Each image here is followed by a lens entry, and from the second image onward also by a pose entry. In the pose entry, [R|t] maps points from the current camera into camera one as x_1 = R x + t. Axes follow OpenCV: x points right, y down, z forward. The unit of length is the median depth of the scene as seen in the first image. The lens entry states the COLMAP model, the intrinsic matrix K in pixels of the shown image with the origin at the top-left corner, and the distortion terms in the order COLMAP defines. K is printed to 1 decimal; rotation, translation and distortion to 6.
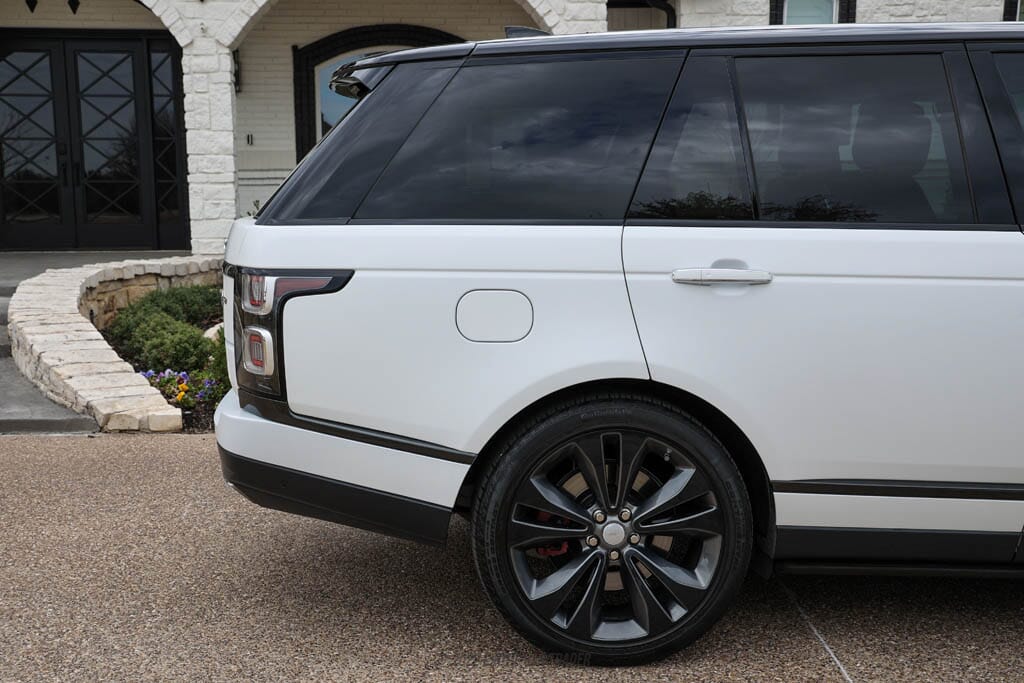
lens RADIAL K [[1229.0, 0, 480.5], [0, 1229.0, 364.1], [0, 0, 1]] dist [0.110997, 0.020662]
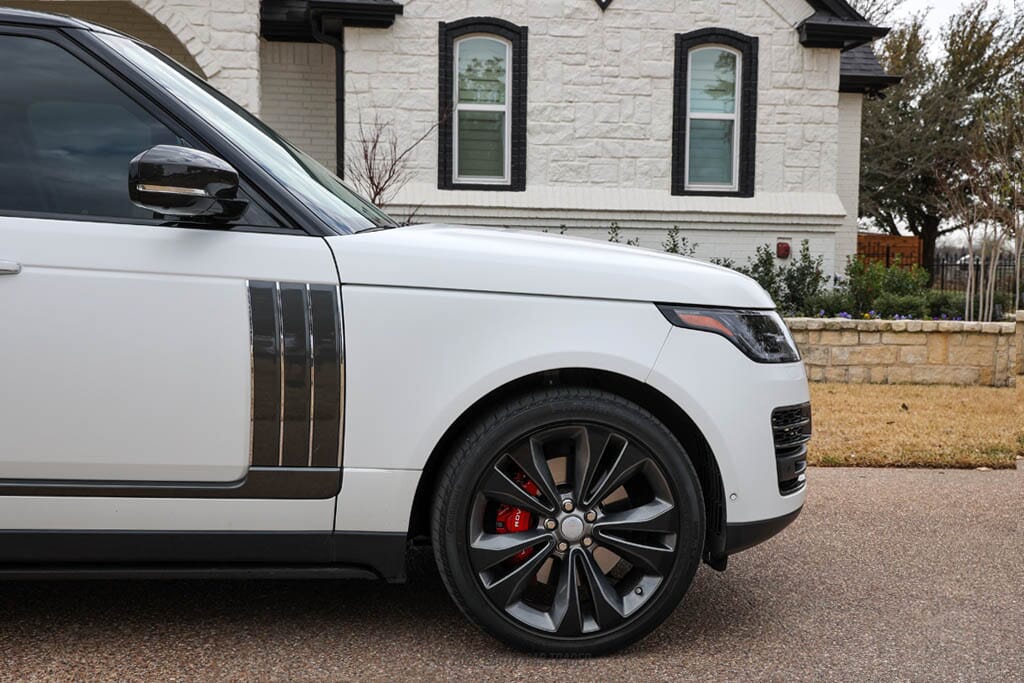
lens RADIAL K [[1307.5, 0, 512.0], [0, 1307.5, 341.5], [0, 0, 1]] dist [0.063223, 0.011882]
pose [[0.996997, 0.021108, 0.074514, 0.890338], [-0.015584, 0.997140, -0.073953, 0.065318], [-0.075862, 0.072570, 0.994474, -0.009662]]
